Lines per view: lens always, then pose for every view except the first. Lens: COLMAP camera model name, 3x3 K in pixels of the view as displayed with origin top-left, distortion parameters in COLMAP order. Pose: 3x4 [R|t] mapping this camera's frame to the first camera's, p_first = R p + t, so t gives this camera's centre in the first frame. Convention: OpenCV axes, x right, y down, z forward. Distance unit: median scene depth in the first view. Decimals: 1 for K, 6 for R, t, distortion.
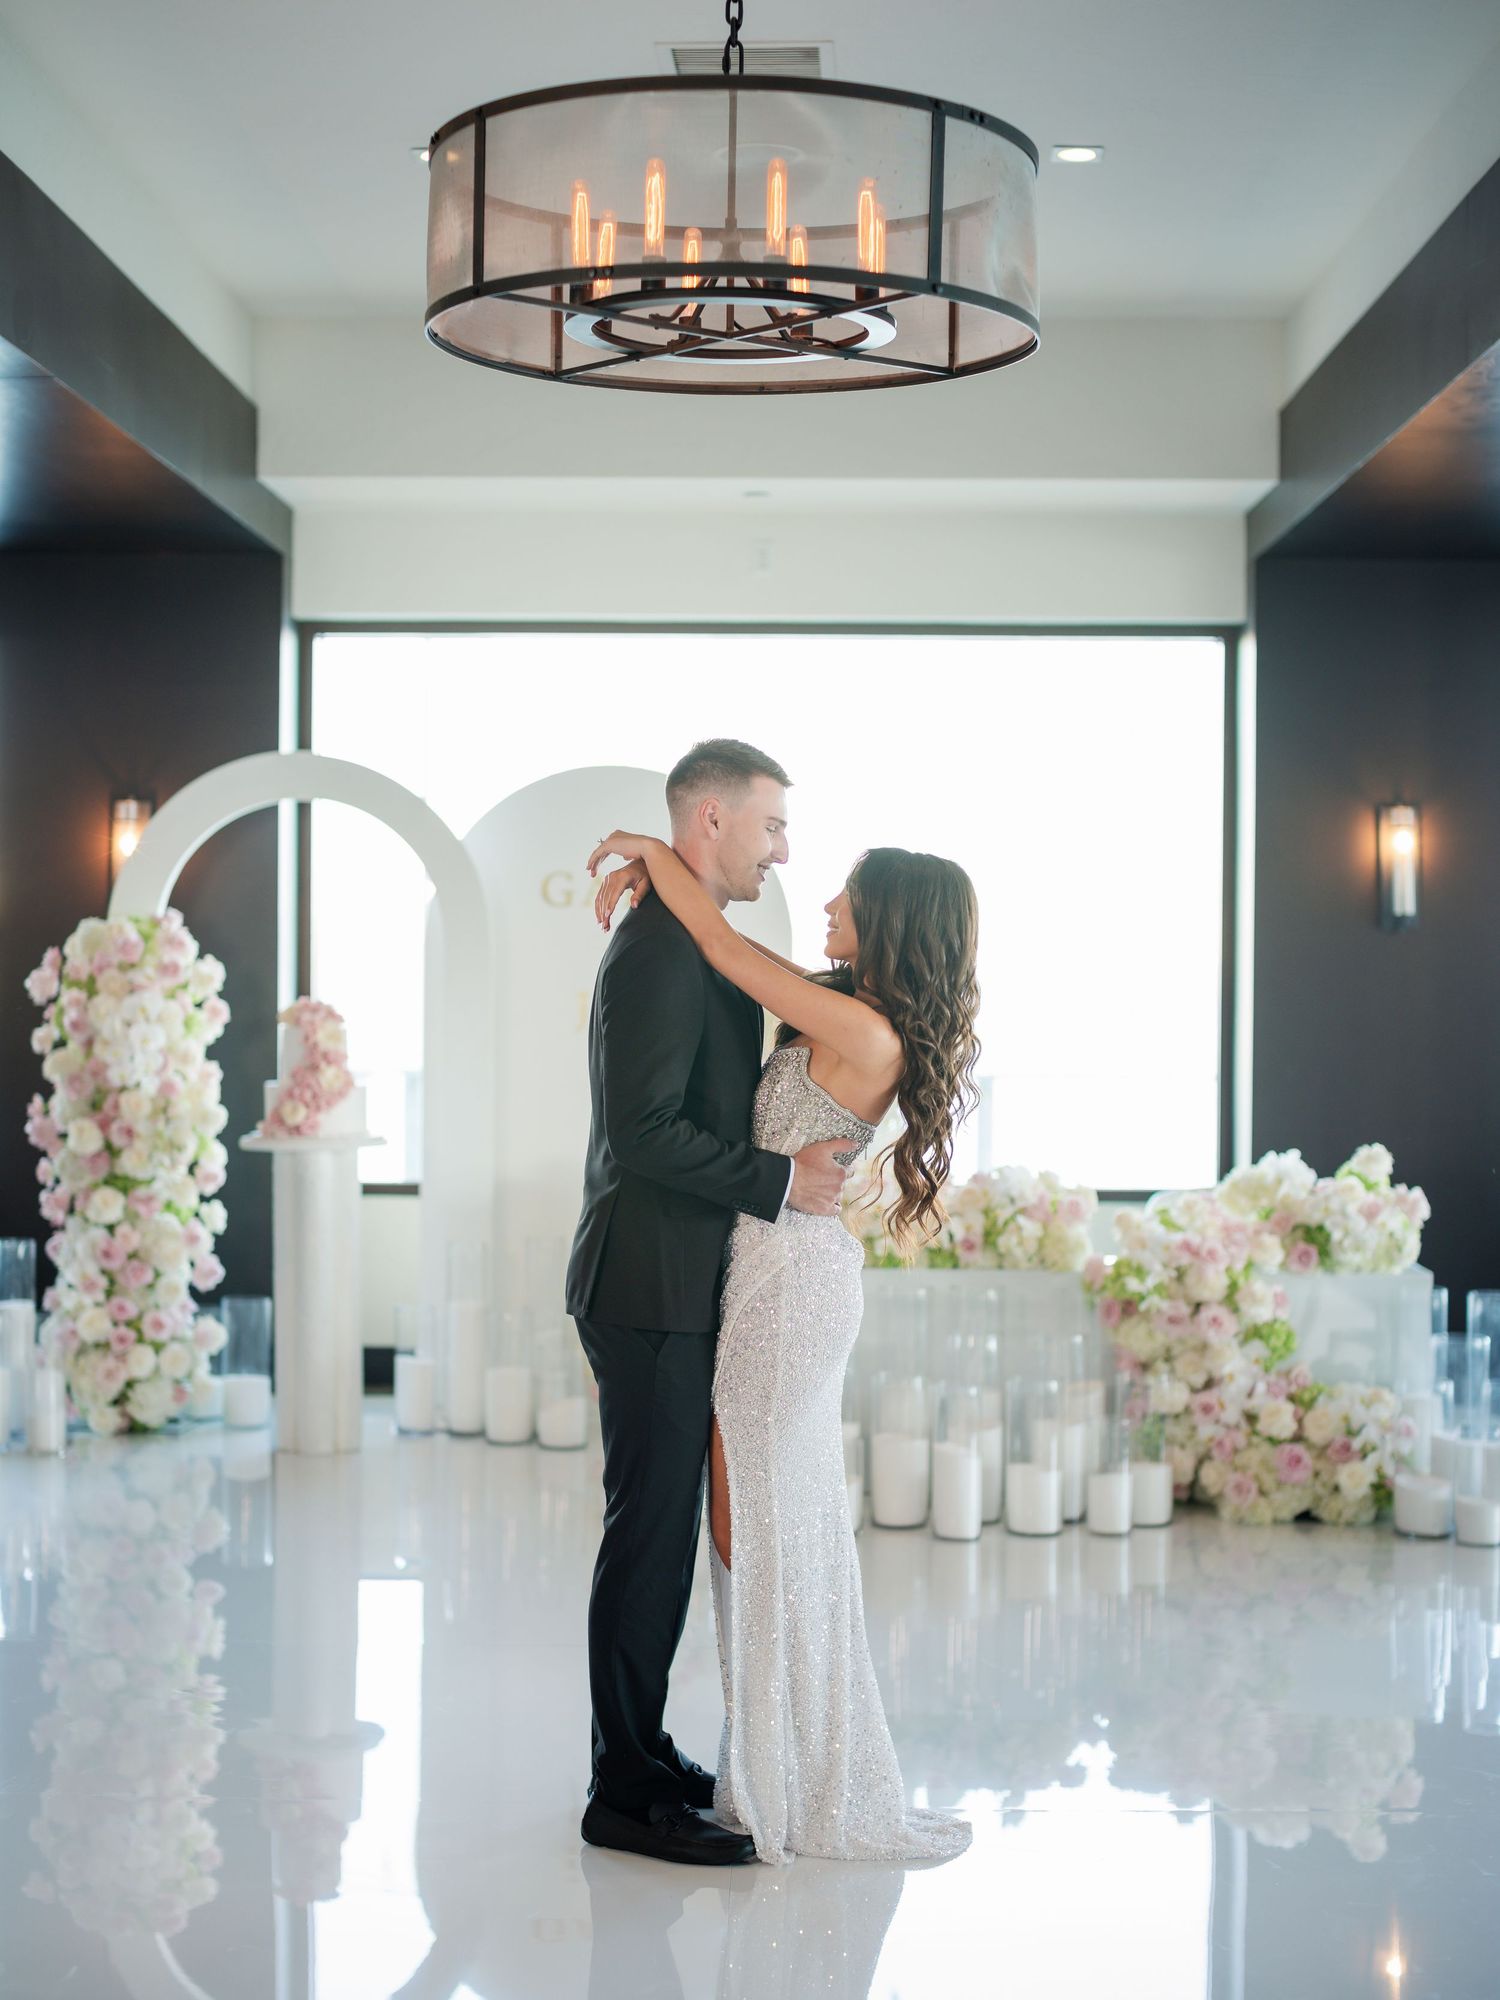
lens RADIAL K [[3002.3, 0, 750.0], [0, 3002.3, 1000.0], [0, 0, 1]] dist [-0.122371, 0.029656]
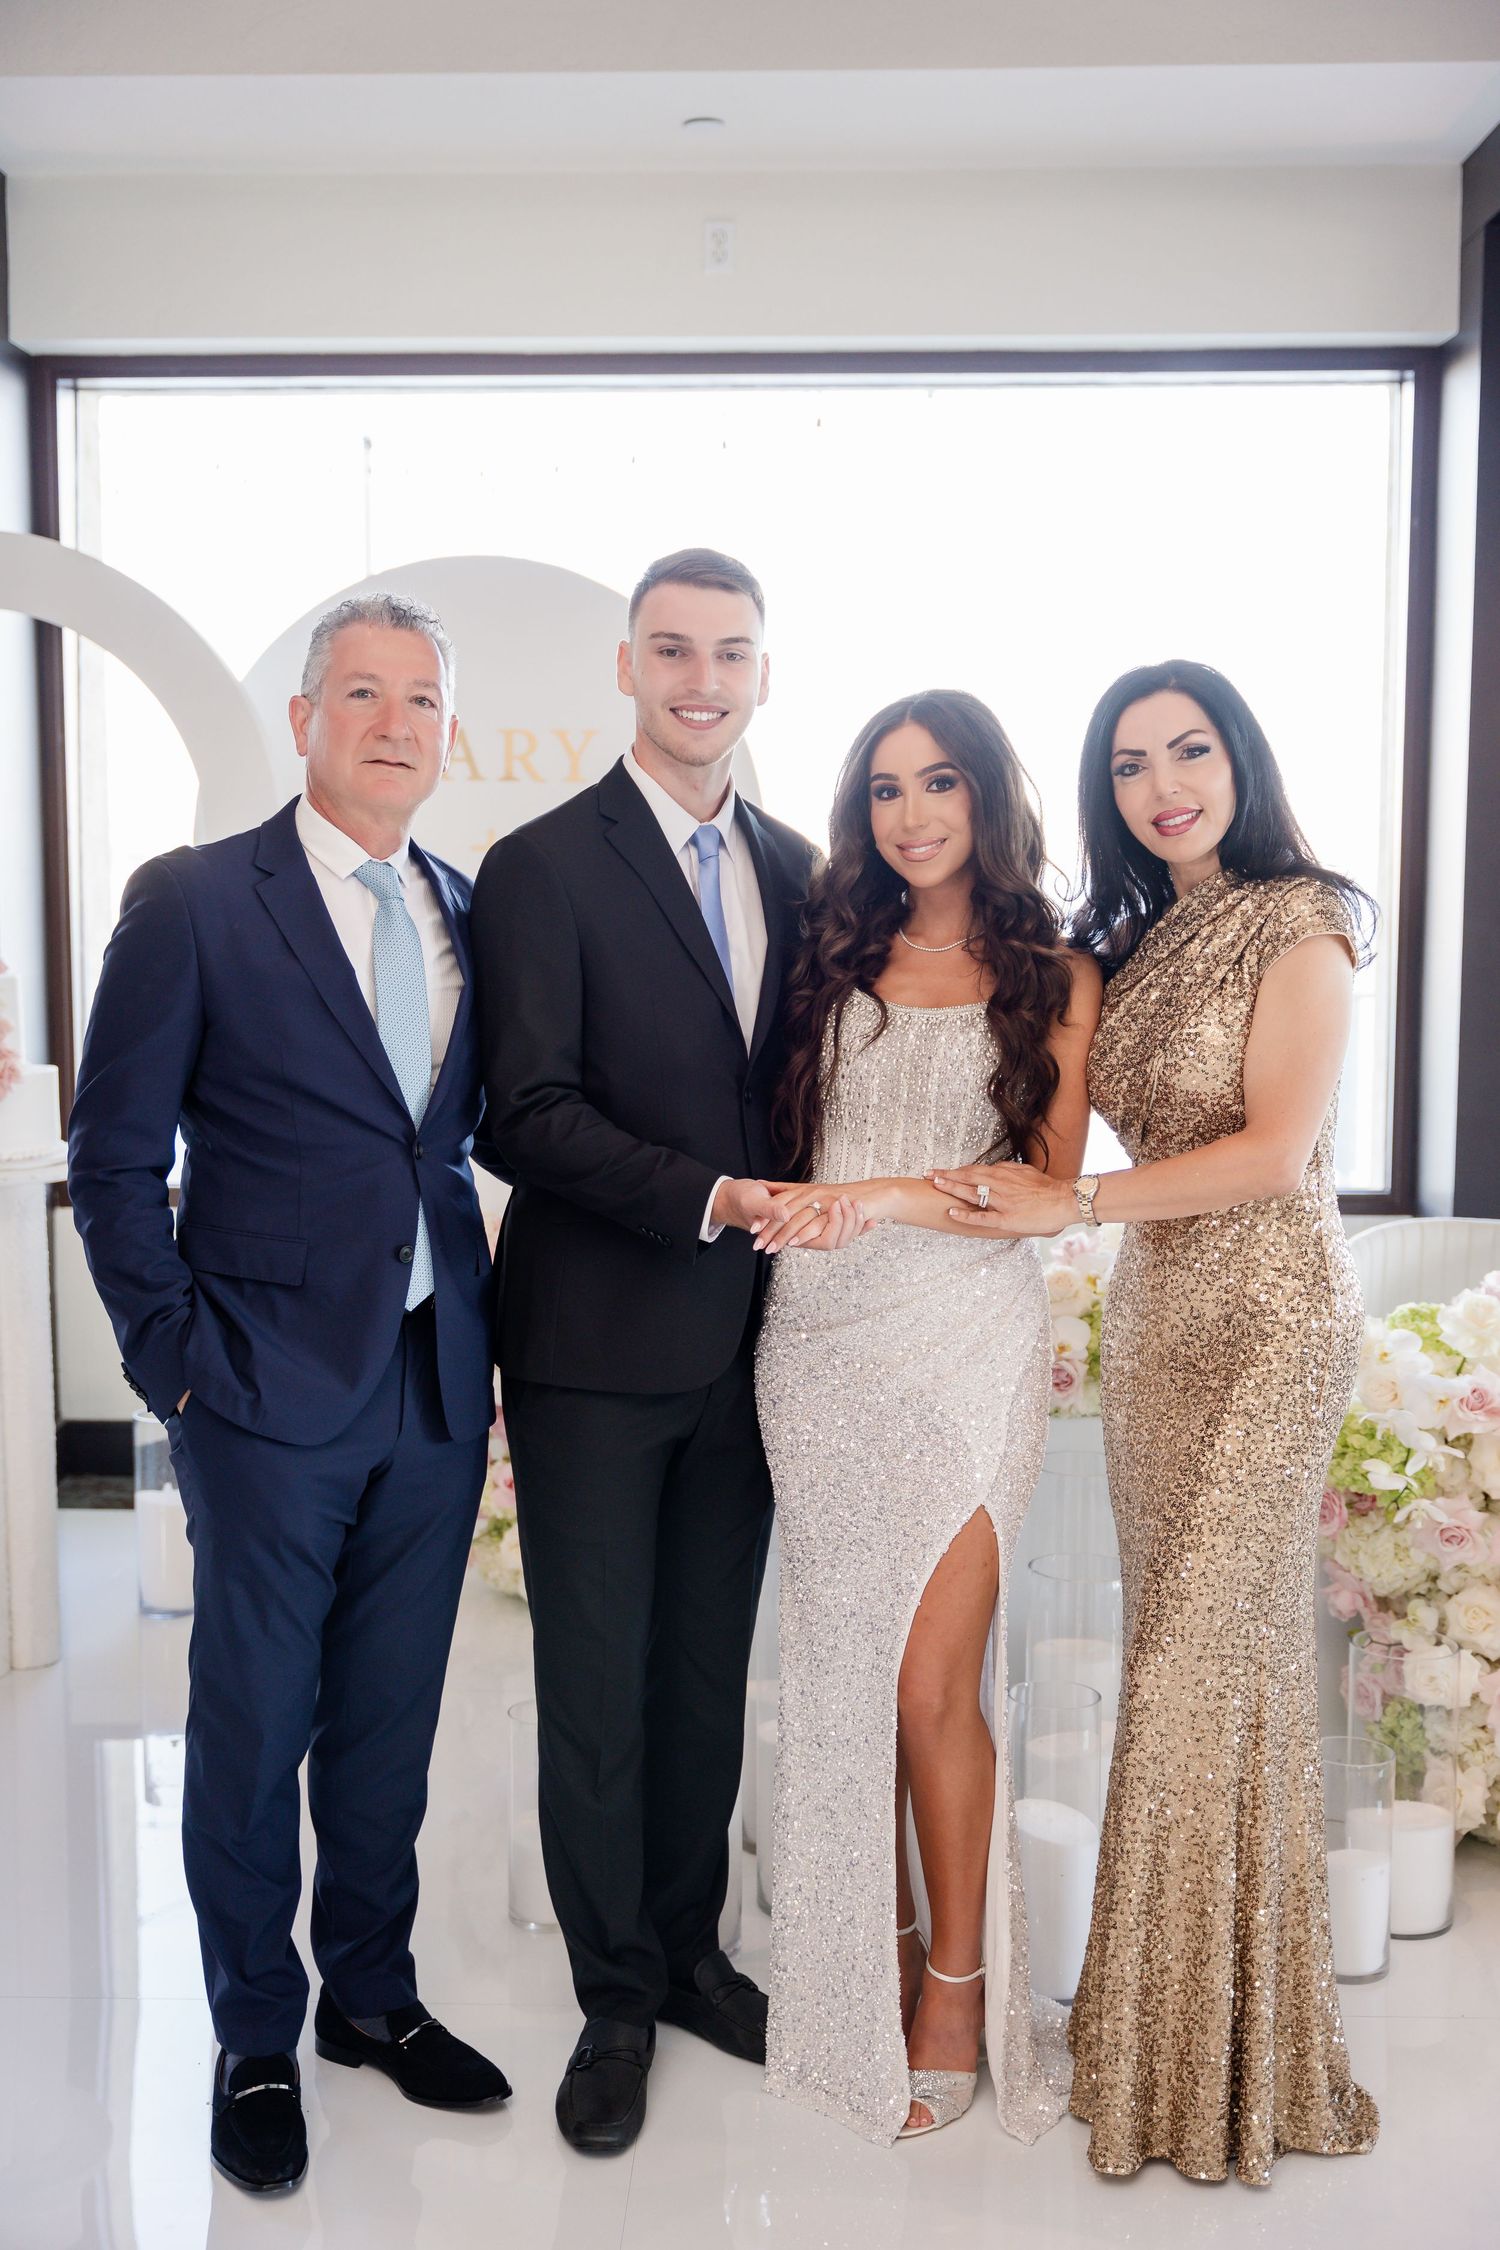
lens RADIAL K [[2503.4, 0, 750.0], [0, 2503.4, 1125.0], [0, 0, 1]] dist [0.016258, 0.006906]
pose [[0.999818, -0.006653, -0.017860, 0.024521], [0.008232, 0.995920, 0.089866, -0.007081], [0.017189, -0.089997, 0.995794, 0.551545]]
